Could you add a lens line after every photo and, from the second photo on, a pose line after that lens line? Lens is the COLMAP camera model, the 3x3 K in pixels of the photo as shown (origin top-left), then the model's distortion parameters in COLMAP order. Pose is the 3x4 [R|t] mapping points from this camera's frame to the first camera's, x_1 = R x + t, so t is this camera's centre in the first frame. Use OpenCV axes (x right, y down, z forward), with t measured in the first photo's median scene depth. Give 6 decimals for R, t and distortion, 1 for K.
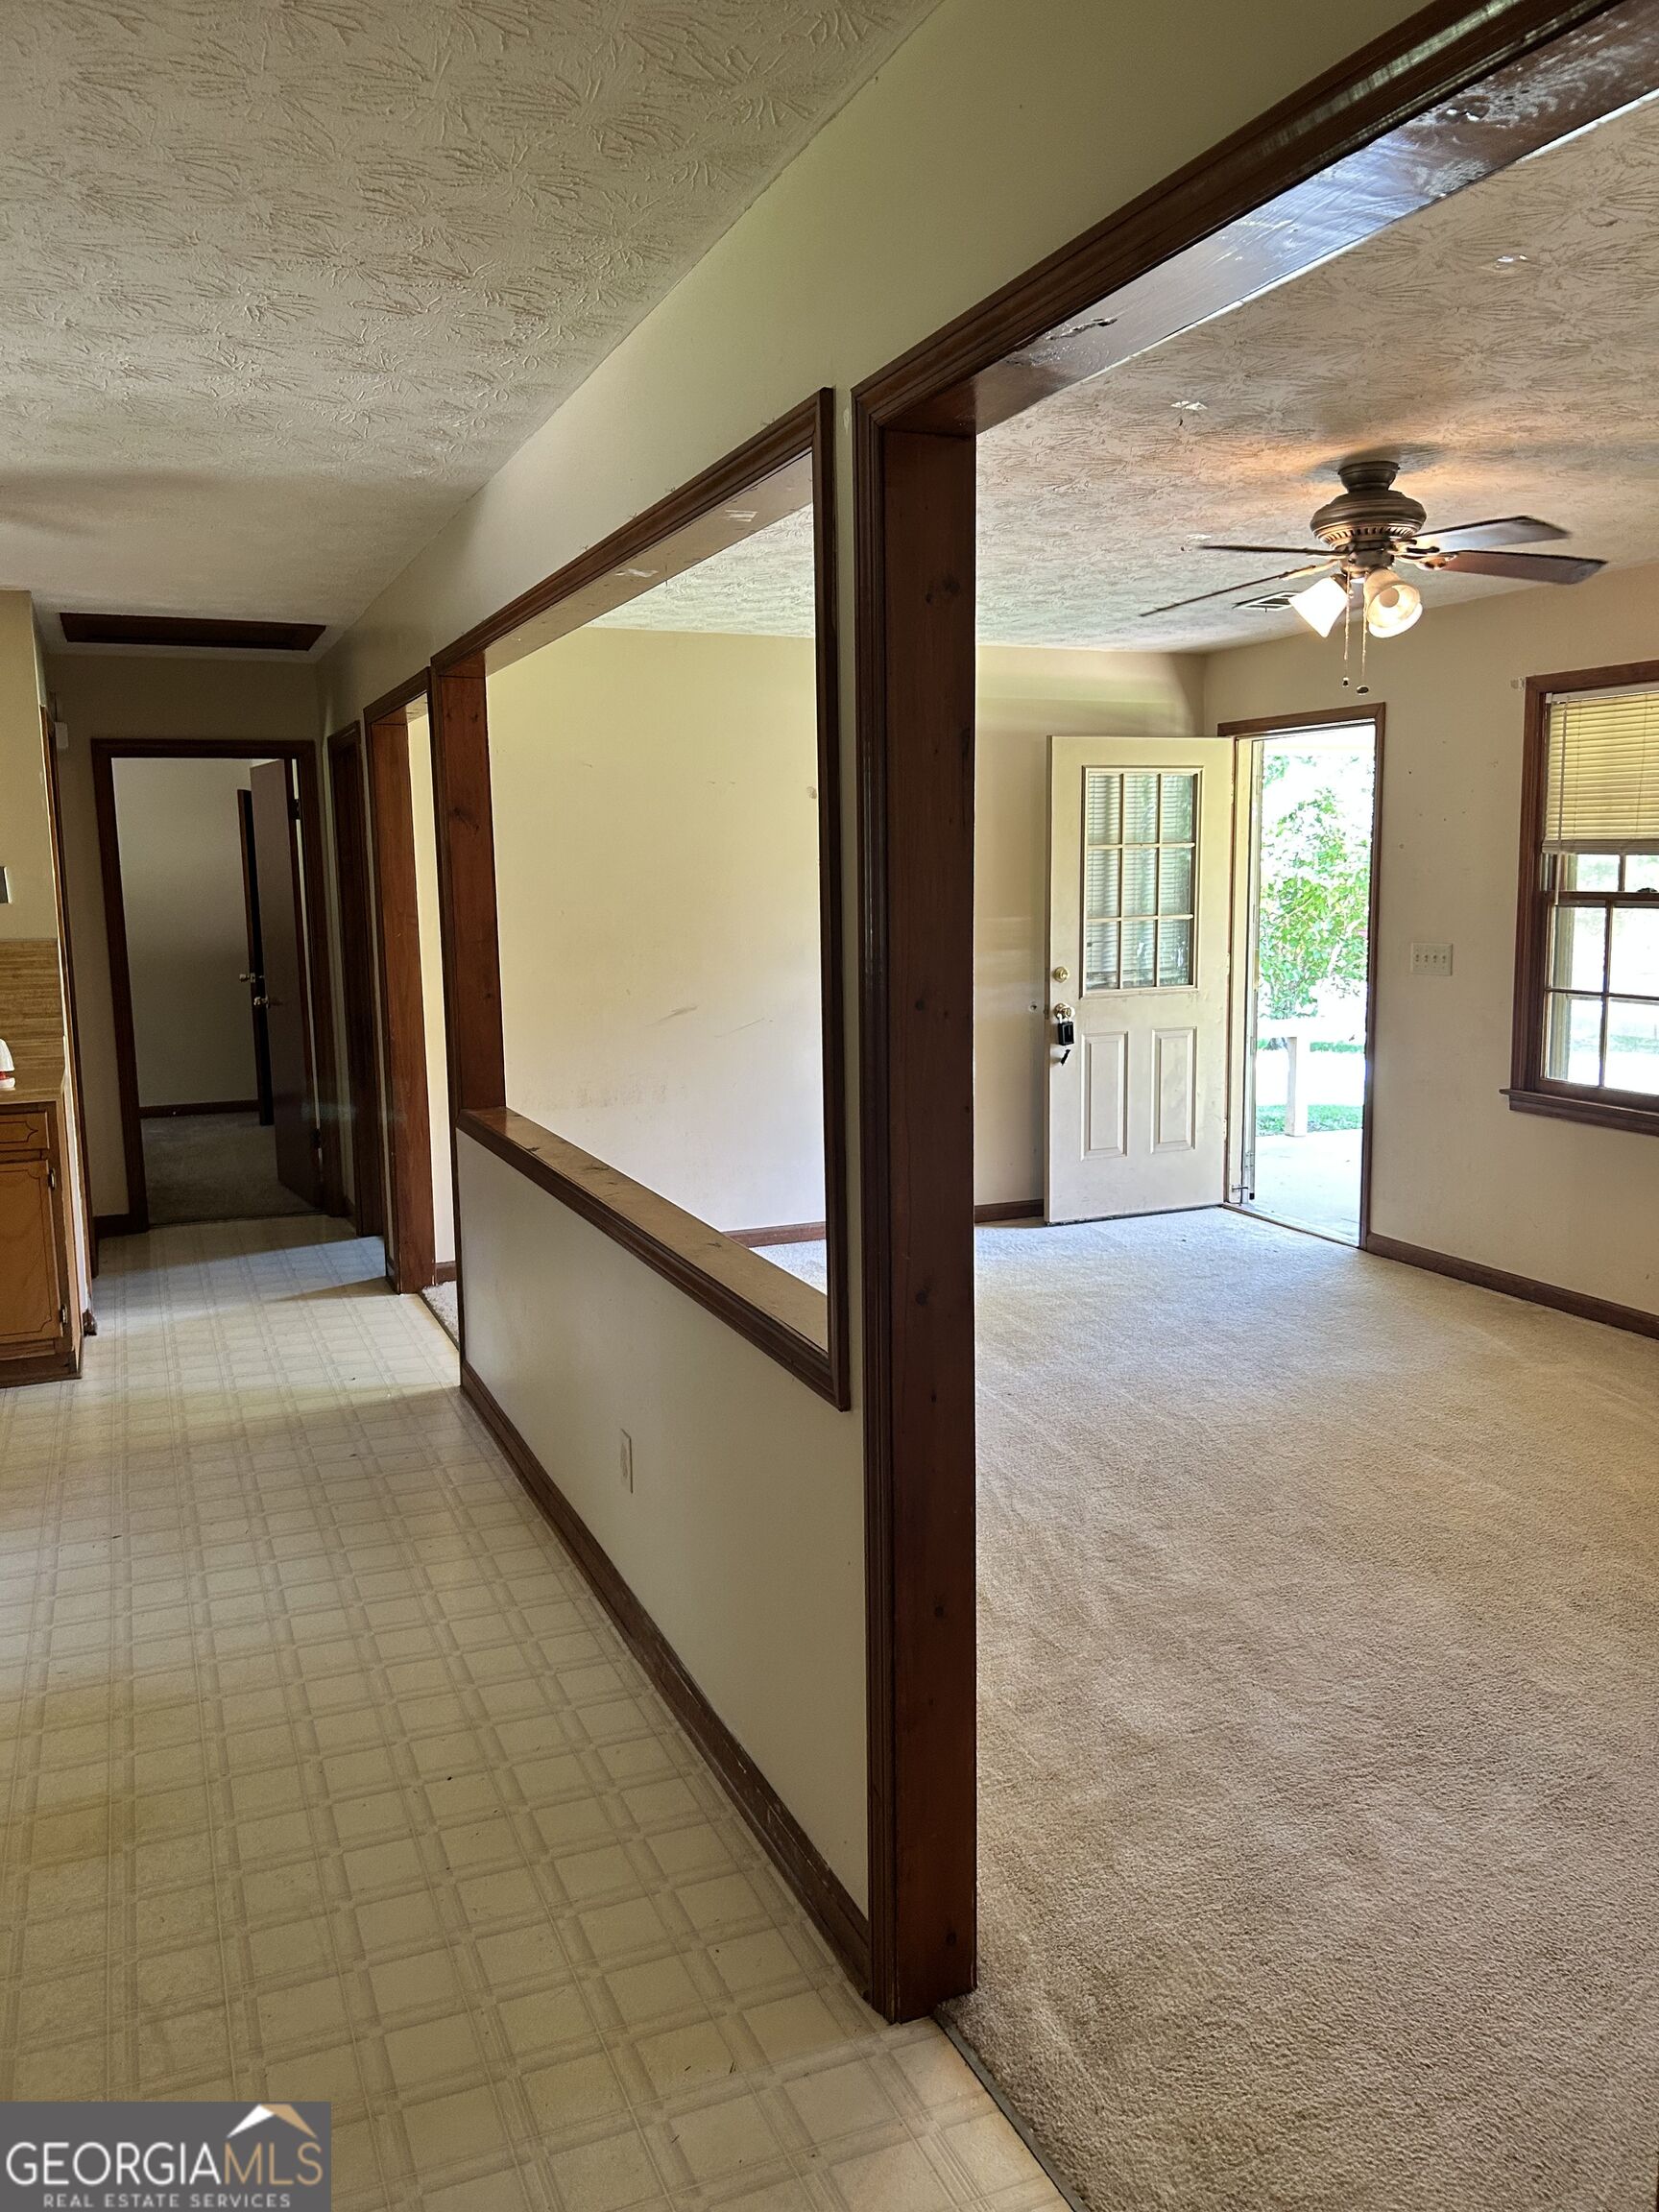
lens RADIAL K [[1692.3, 0, 832.6], [0, 1692.3, 1091.1], [0, 0, 1]] dist [0.050894, -0.024473]
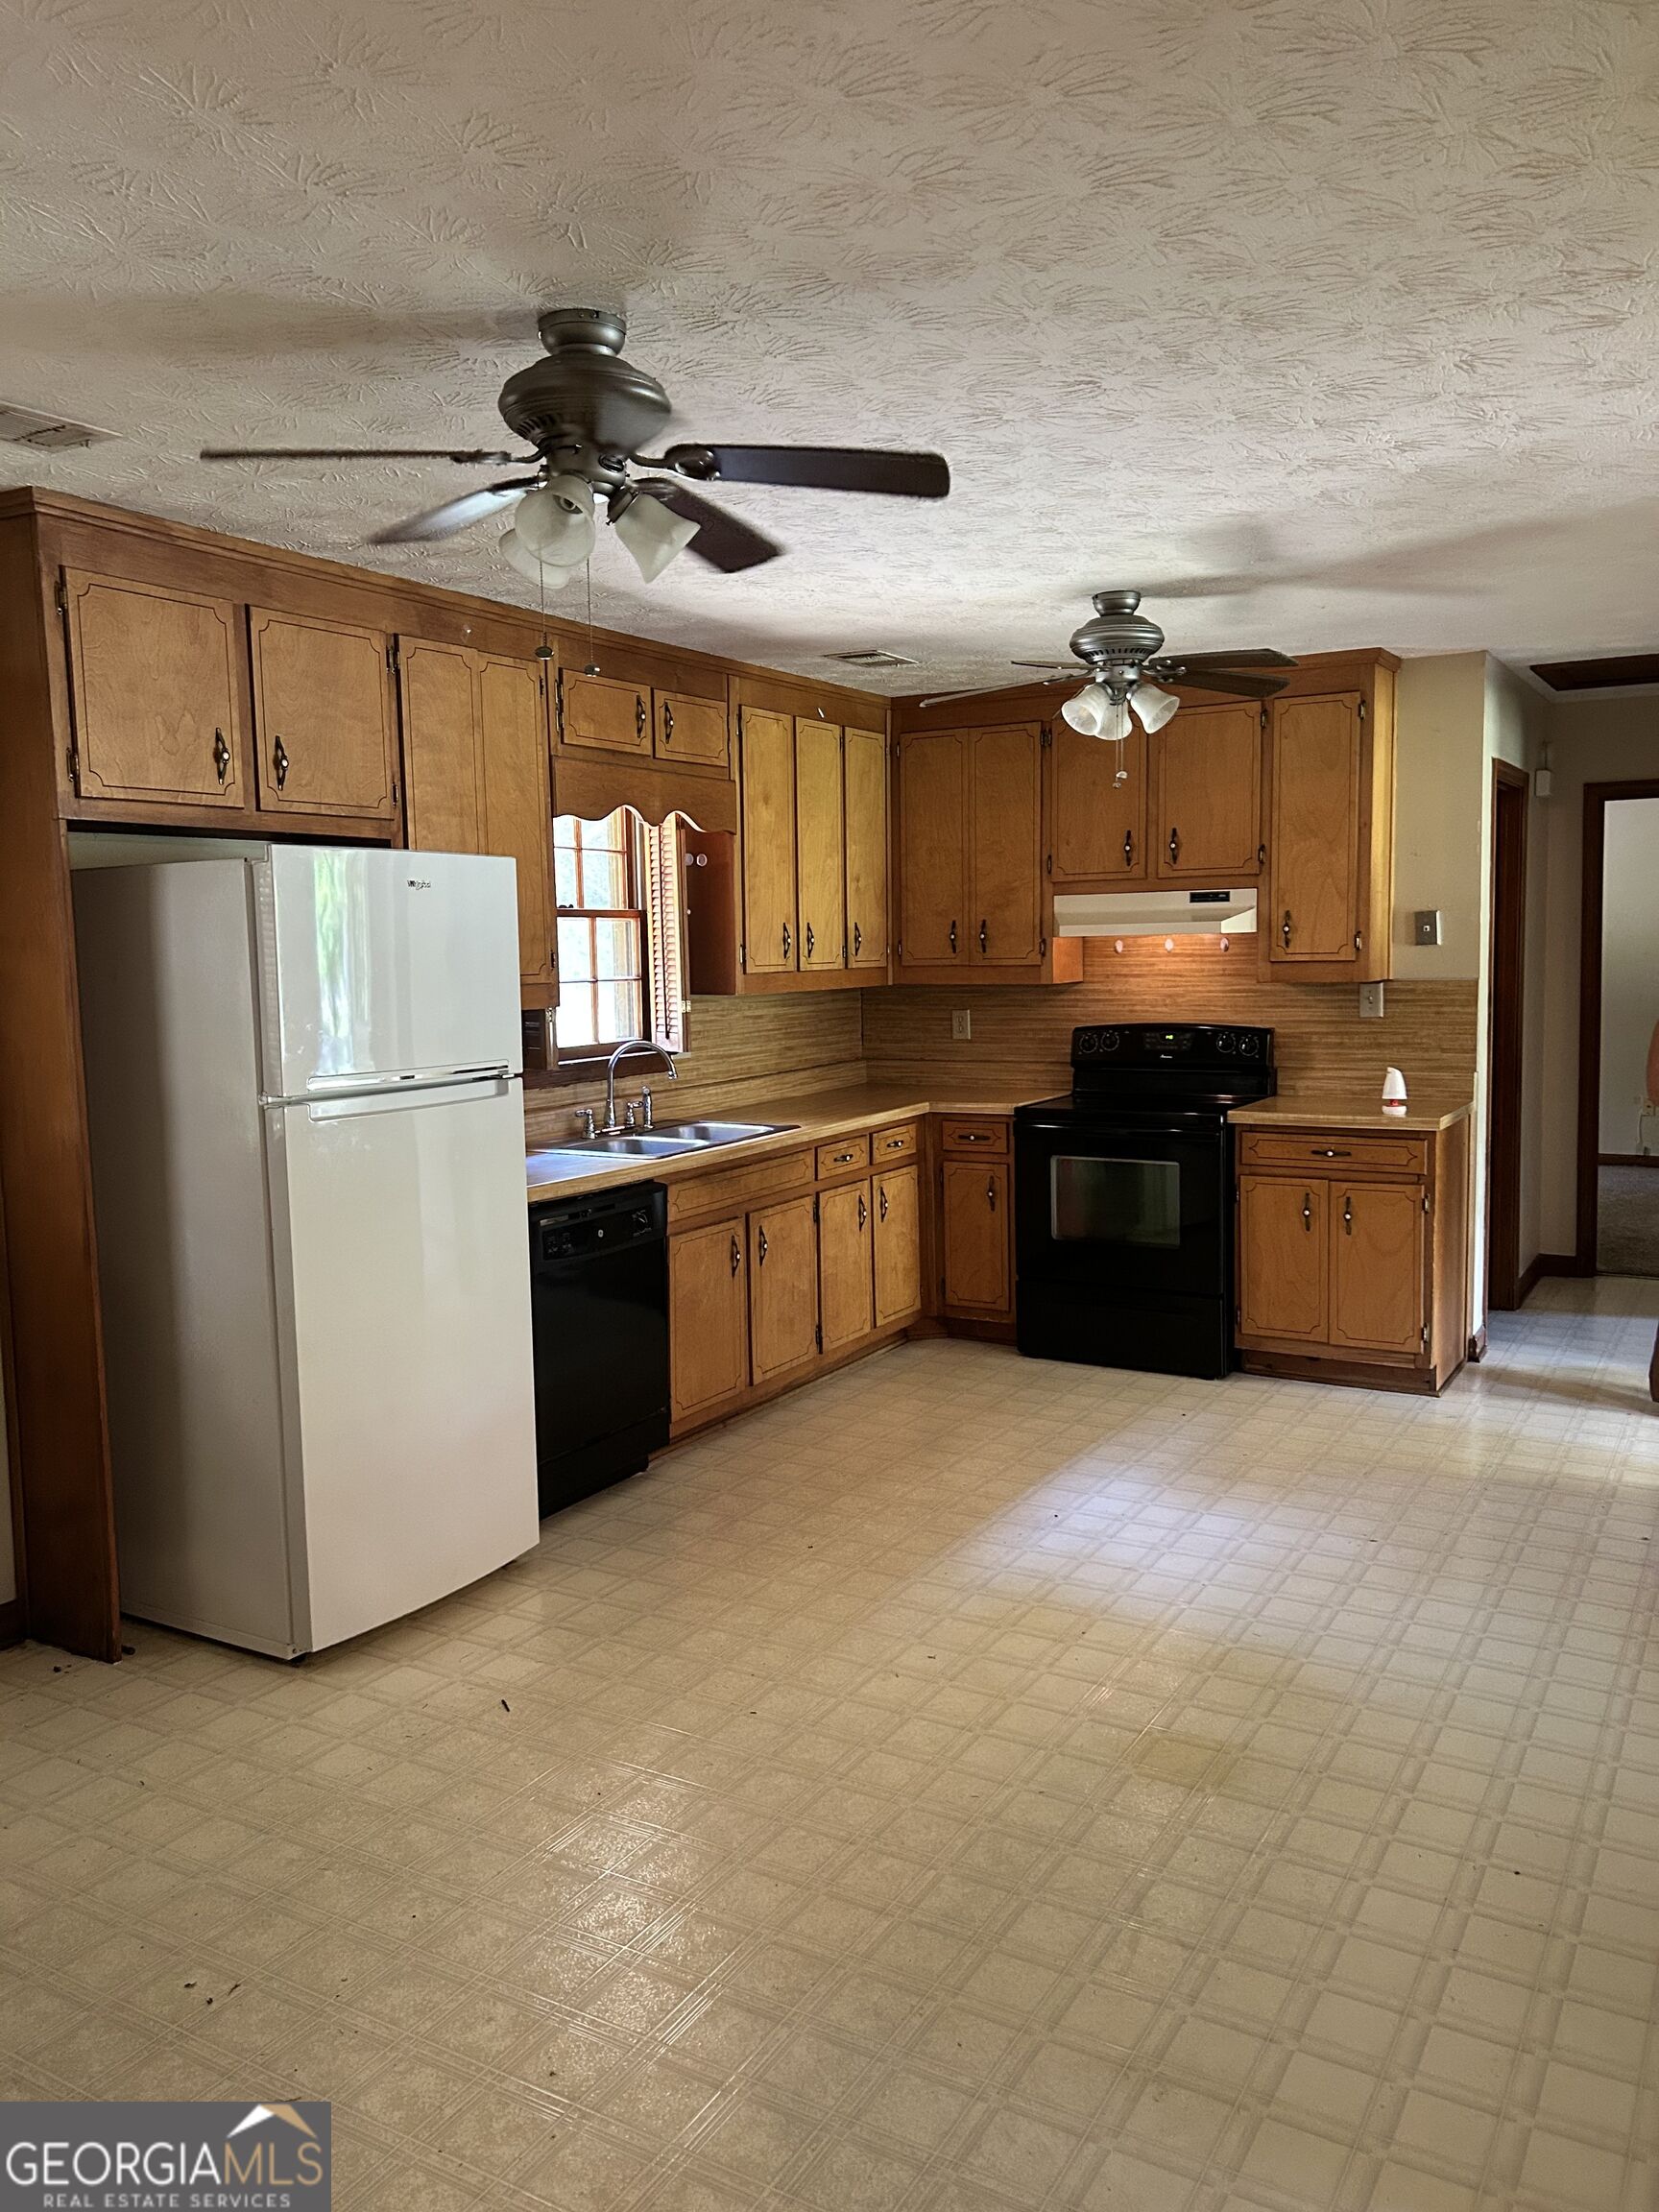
lens RADIAL K [[1692.3, 0, 837.5], [0, 1692.3, 1109.6], [0, 0, 1]] dist [0.050894, -0.024473]
pose [[0.612198, 0.088483, -0.785738, 0.216805], [-0.099435, 0.994445, 0.034512, -0.010567], [0.784428, 0.057001, 0.617596, 0.081735]]
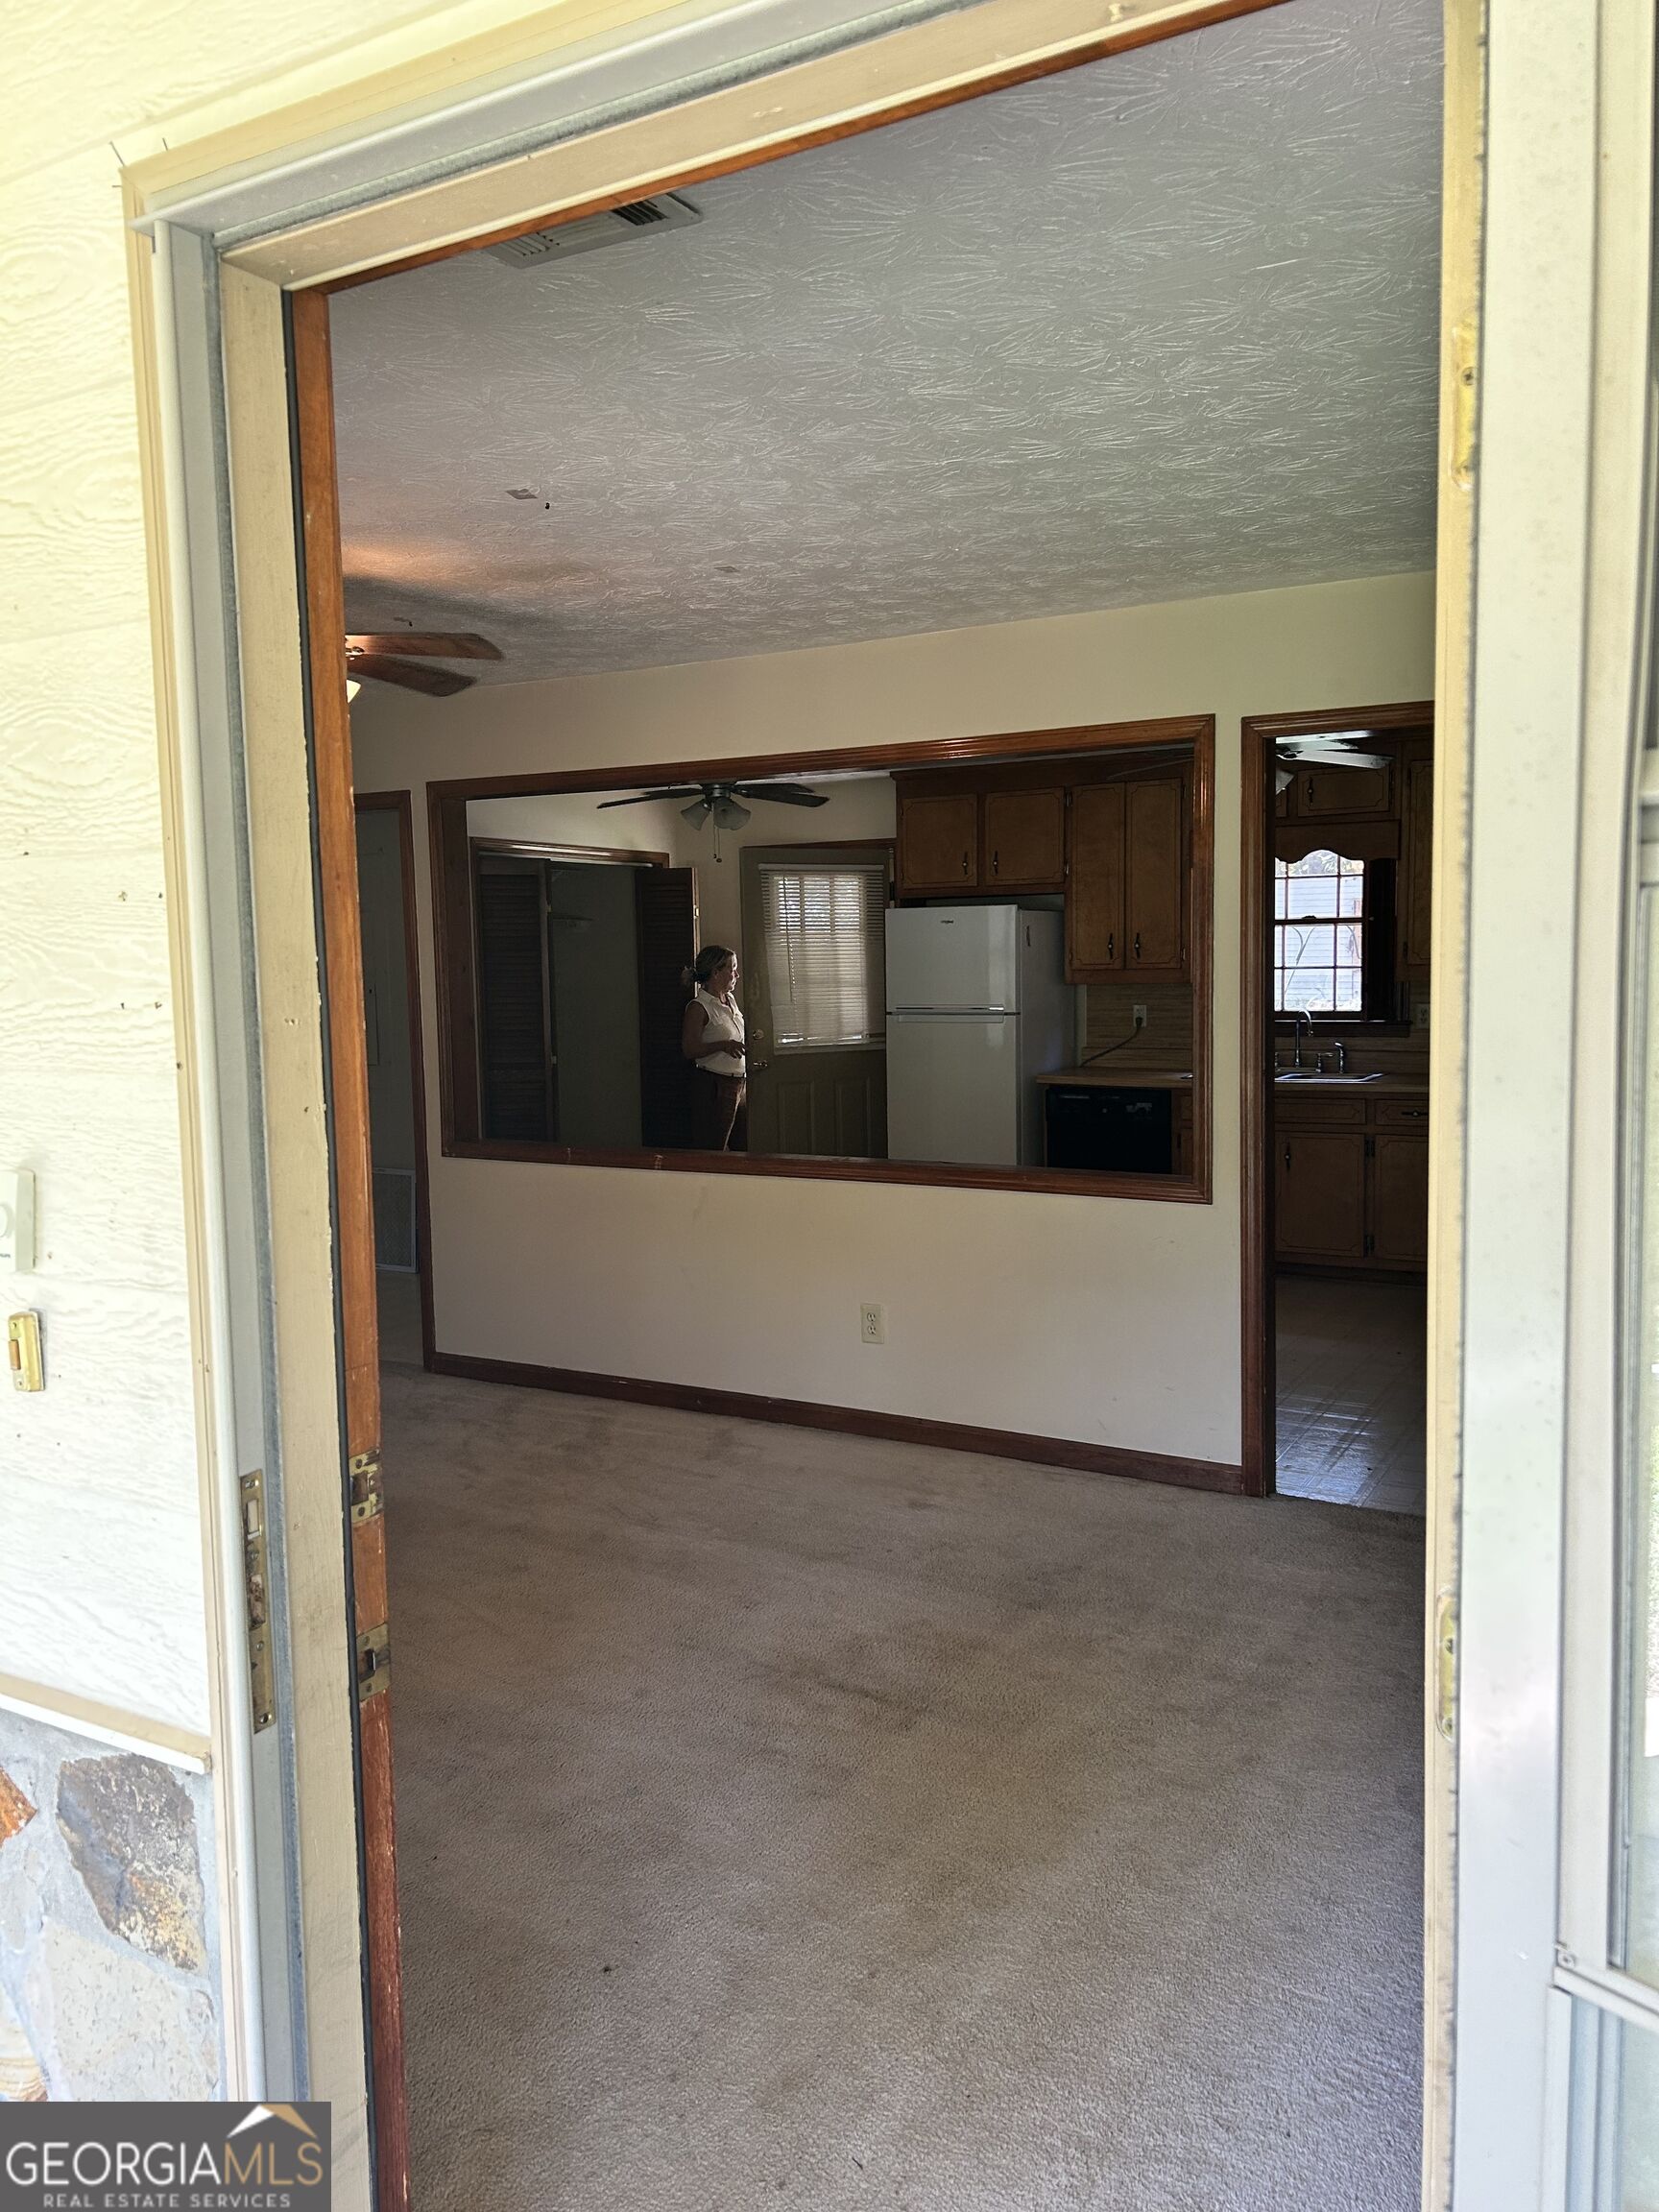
lens RADIAL K [[1692.3, 0, 822.6], [0, 1692.3, 1110.7], [0, 0, 1]] dist [0.050894, -0.024473]
pose [[-0.793125, 0.096146, -0.601422, 0.769540], [-0.044171, 0.975781, 0.214243, -0.328659], [0.607455, 0.196487, -0.769669, 2.282926]]
